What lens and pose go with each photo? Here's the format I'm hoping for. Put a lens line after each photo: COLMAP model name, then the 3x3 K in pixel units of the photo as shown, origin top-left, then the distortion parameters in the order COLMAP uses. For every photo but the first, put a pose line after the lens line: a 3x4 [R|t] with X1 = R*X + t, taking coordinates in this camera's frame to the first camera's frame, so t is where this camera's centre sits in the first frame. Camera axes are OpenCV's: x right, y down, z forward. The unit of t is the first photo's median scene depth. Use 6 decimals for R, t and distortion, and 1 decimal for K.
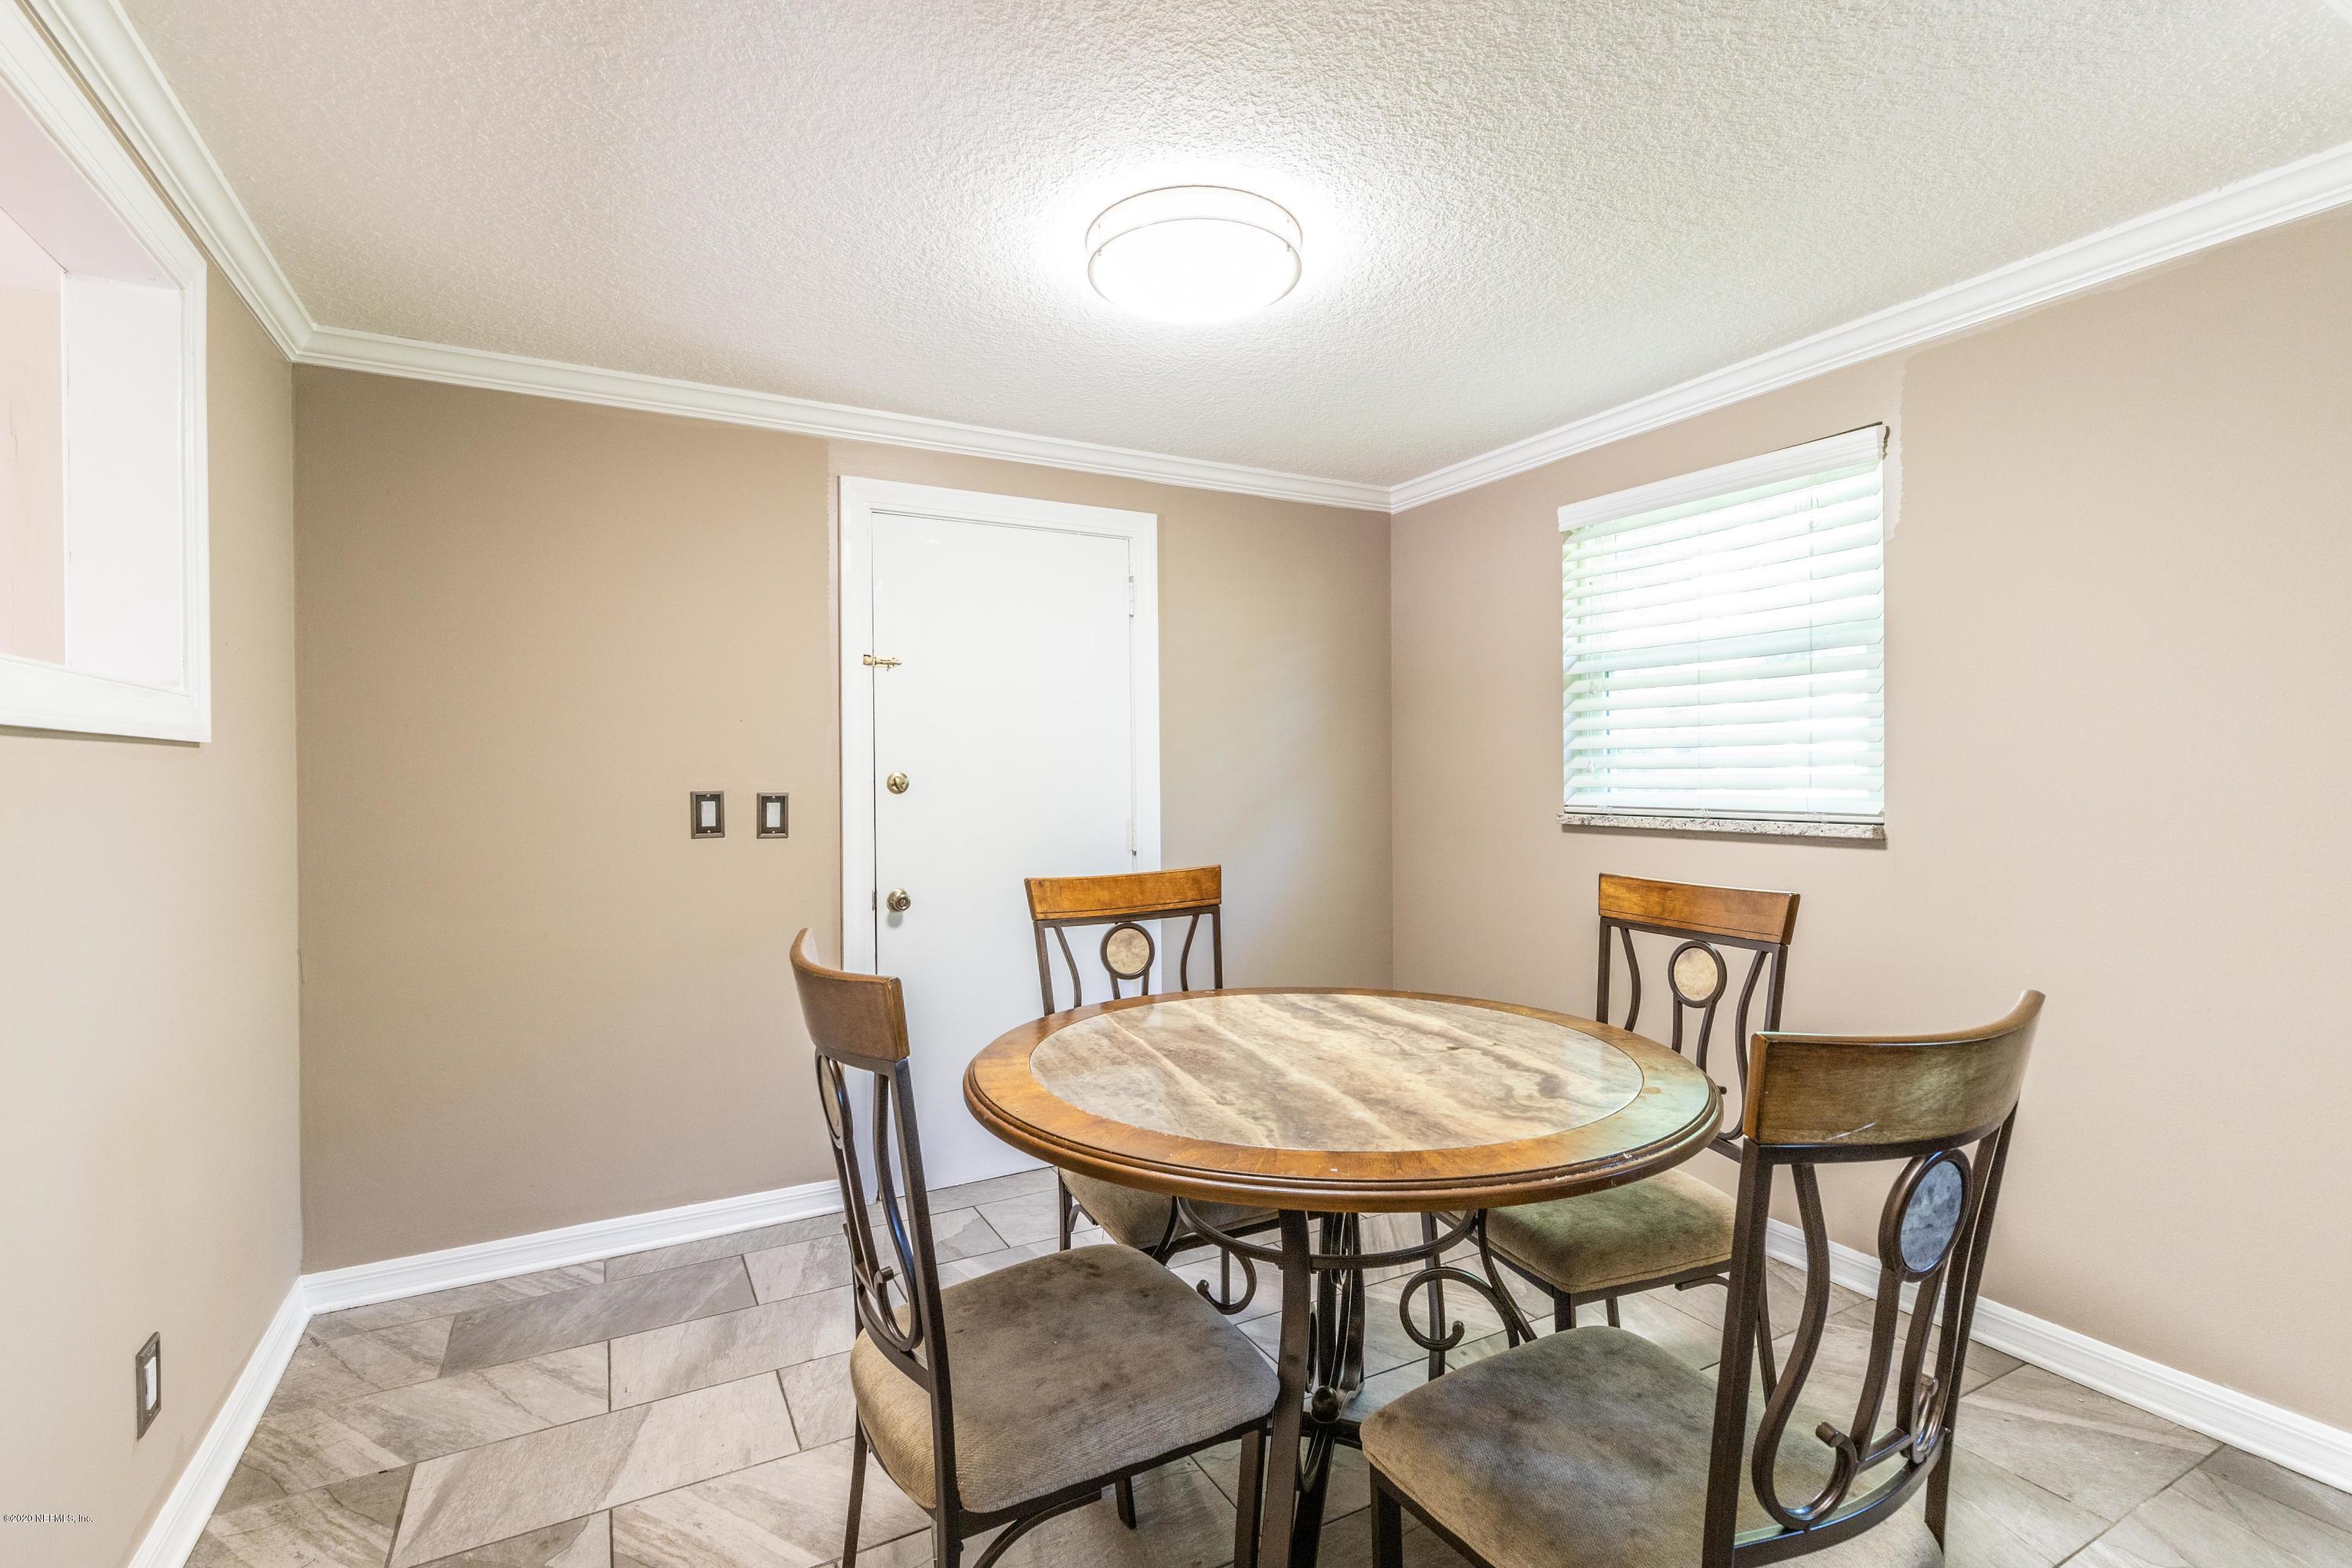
lens RADIAL K [[1082.2, 0, 1203.2], [0, 1082.2, 776.7], [0, 0, 1]] dist [0.003213, 0.000131]
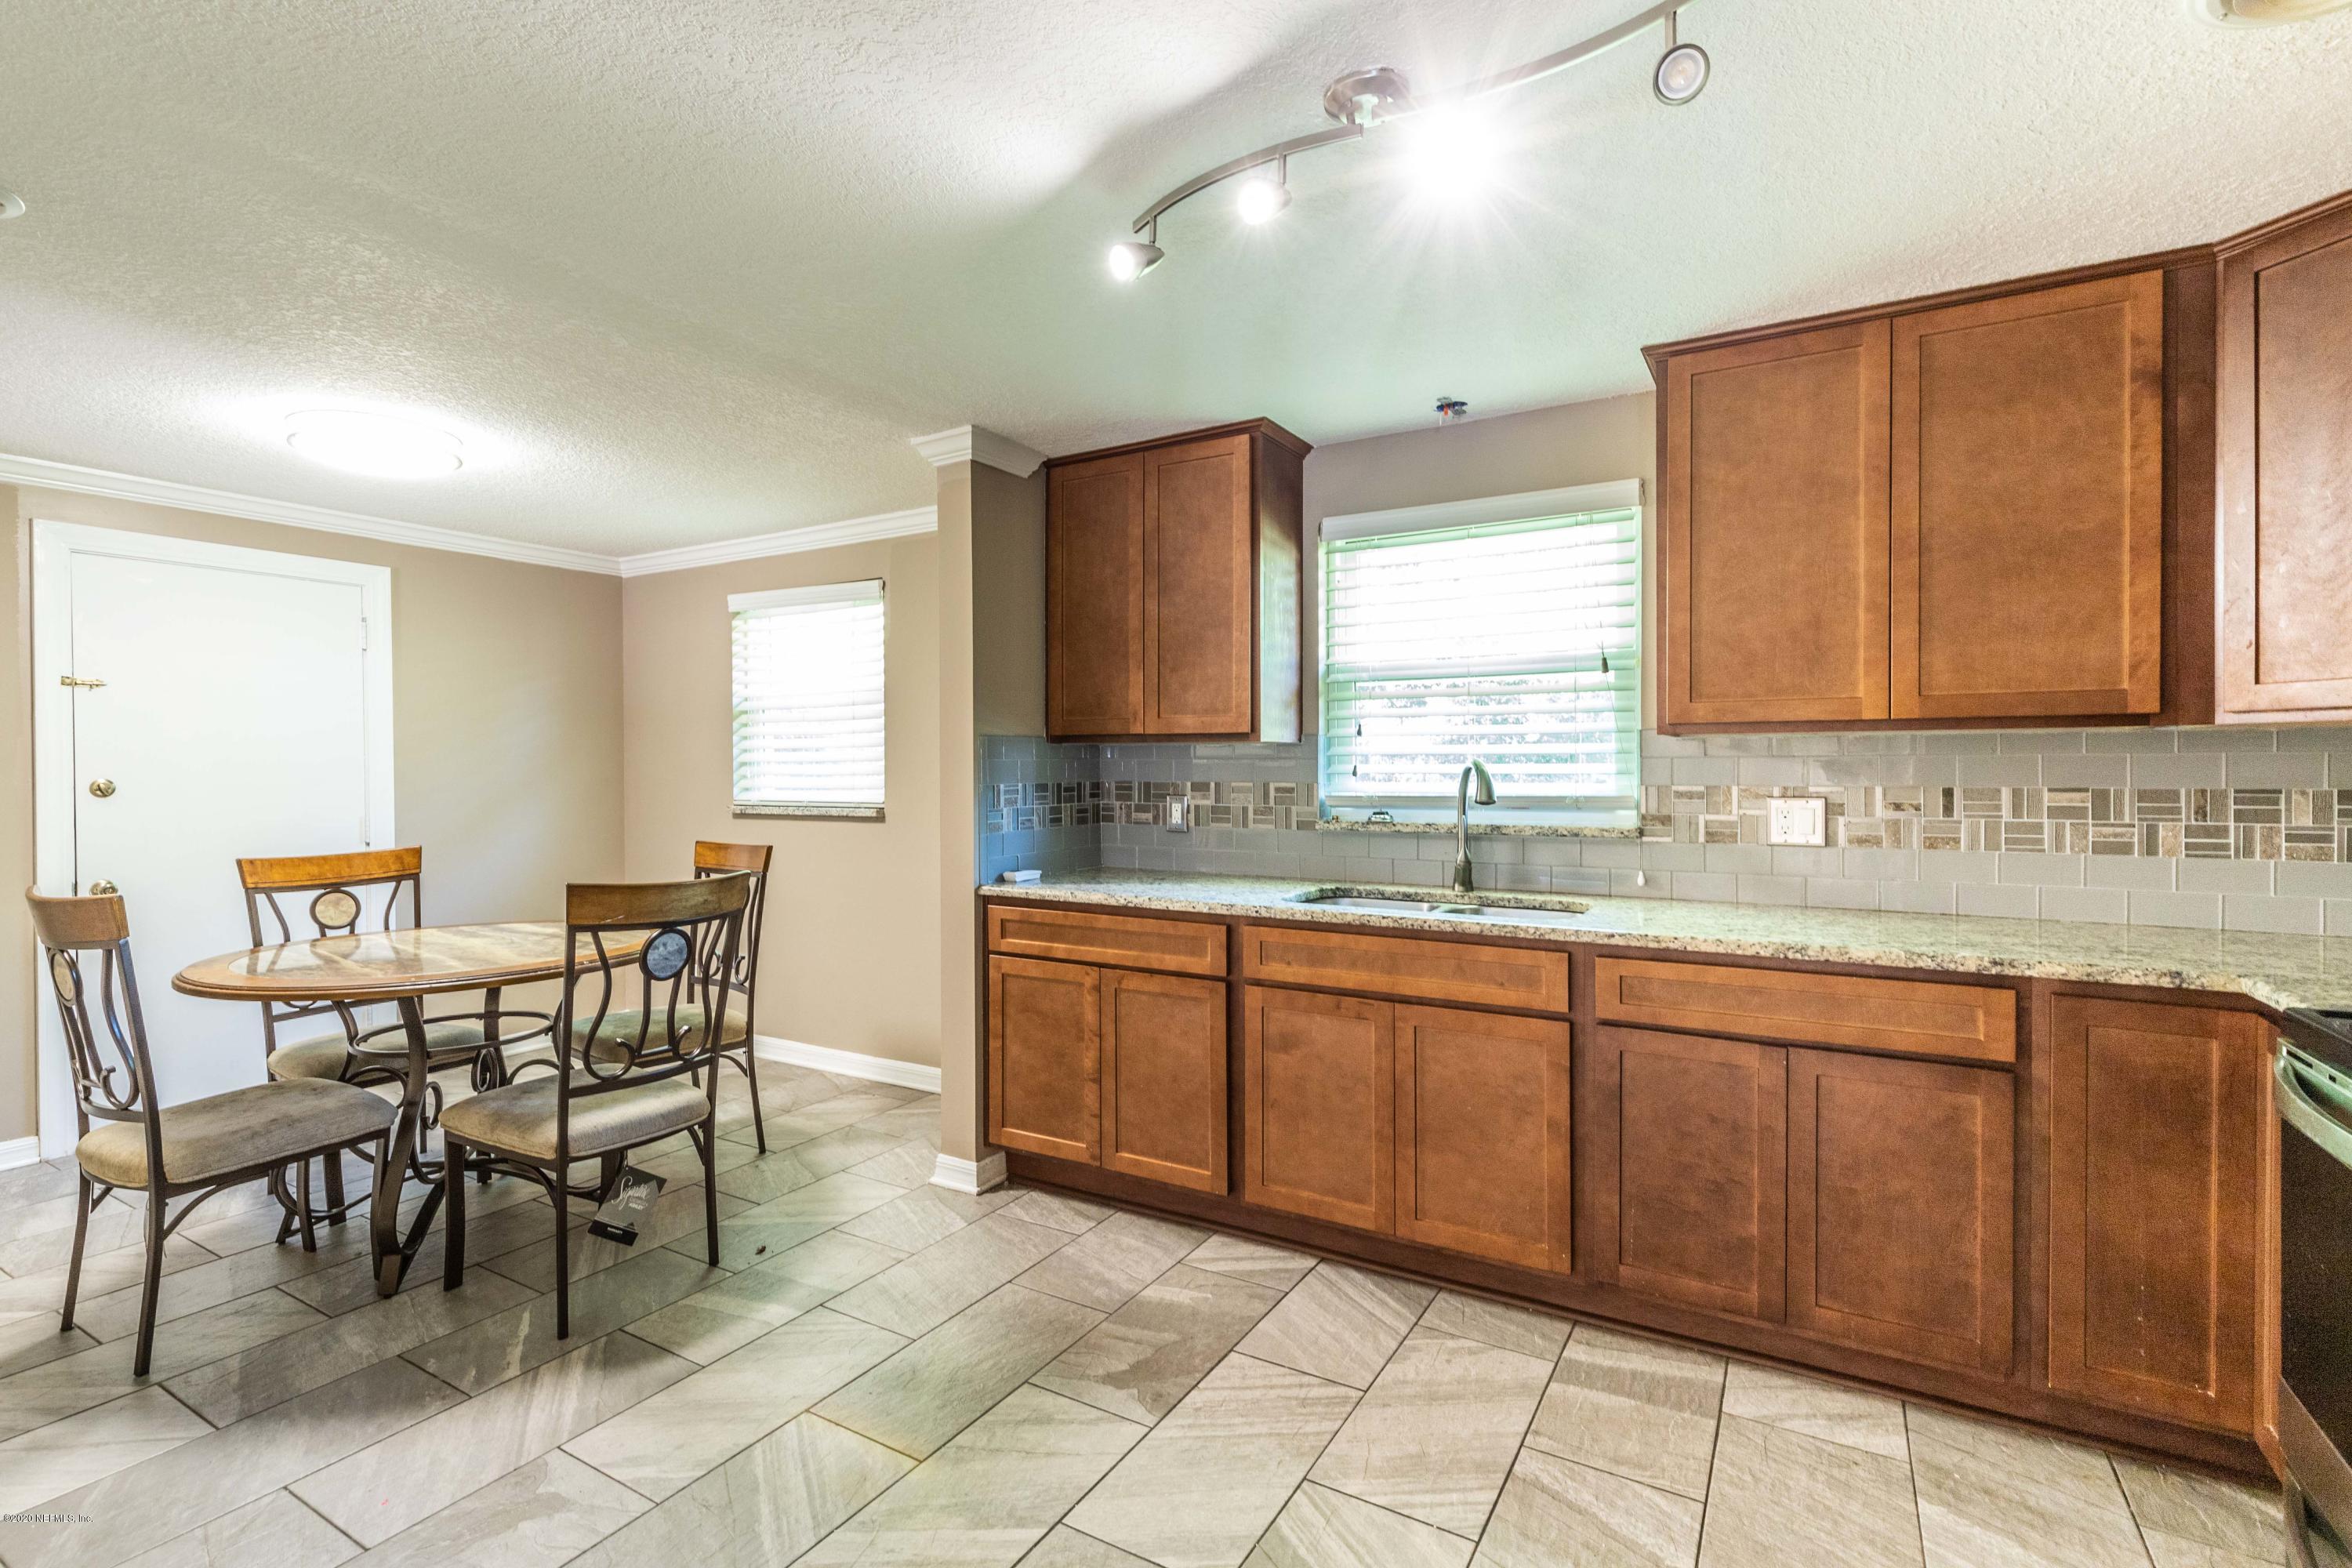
lens RADIAL K [[1068.5, 0, 1181.8], [0, 1068.5, 773.1], [0, 0, 1]] dist [0.003495, 0.000661]
pose [[0.864789, -0.000193, 0.502135, 0.179015], [0.000774, 0.999999, -0.000948, -0.011113], [-0.502134, 0.001208, 0.864789, -0.732301]]
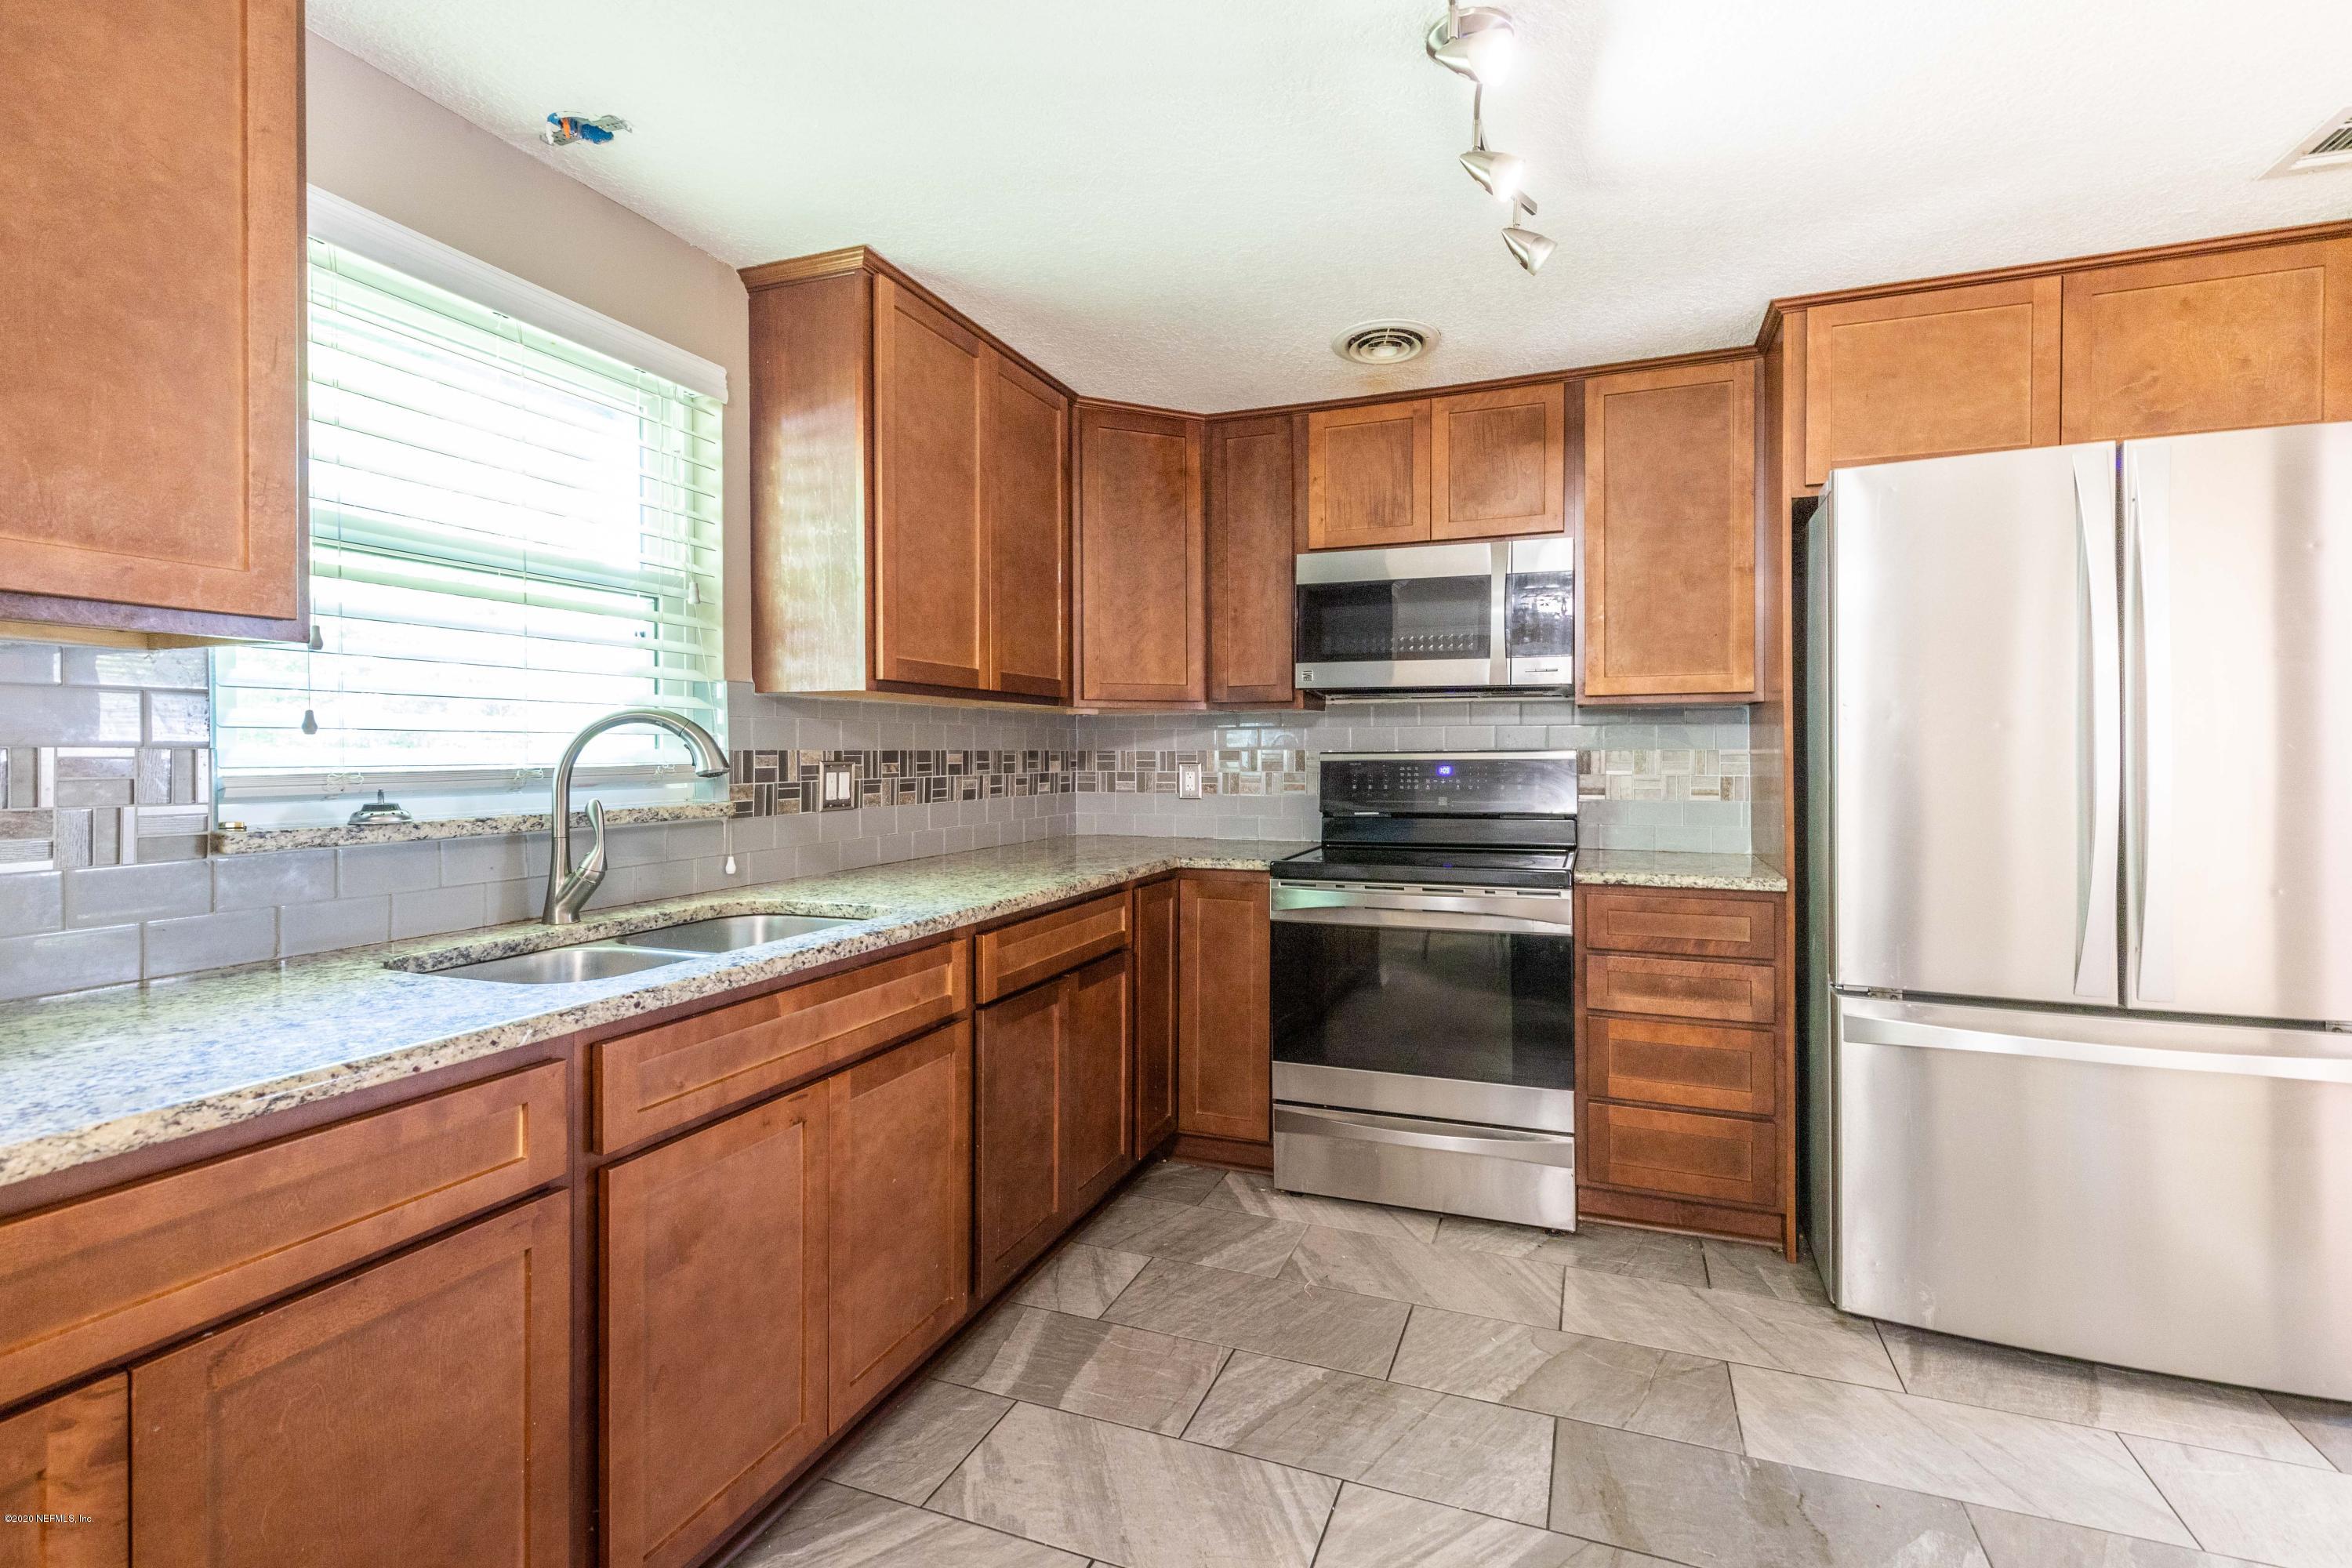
lens RADIAL K [[1080.8, 0, 1181.7], [0, 1080.8, 759.5], [0, 0, 1]] dist [0.002038, 0.000217]
pose [[-0.634813, 0.000076, 0.772665, 0.209279], [0.007413, 0.999955, 0.005993, 0.006918], [-0.772630, 0.009532, -0.634785, 0.309001]]
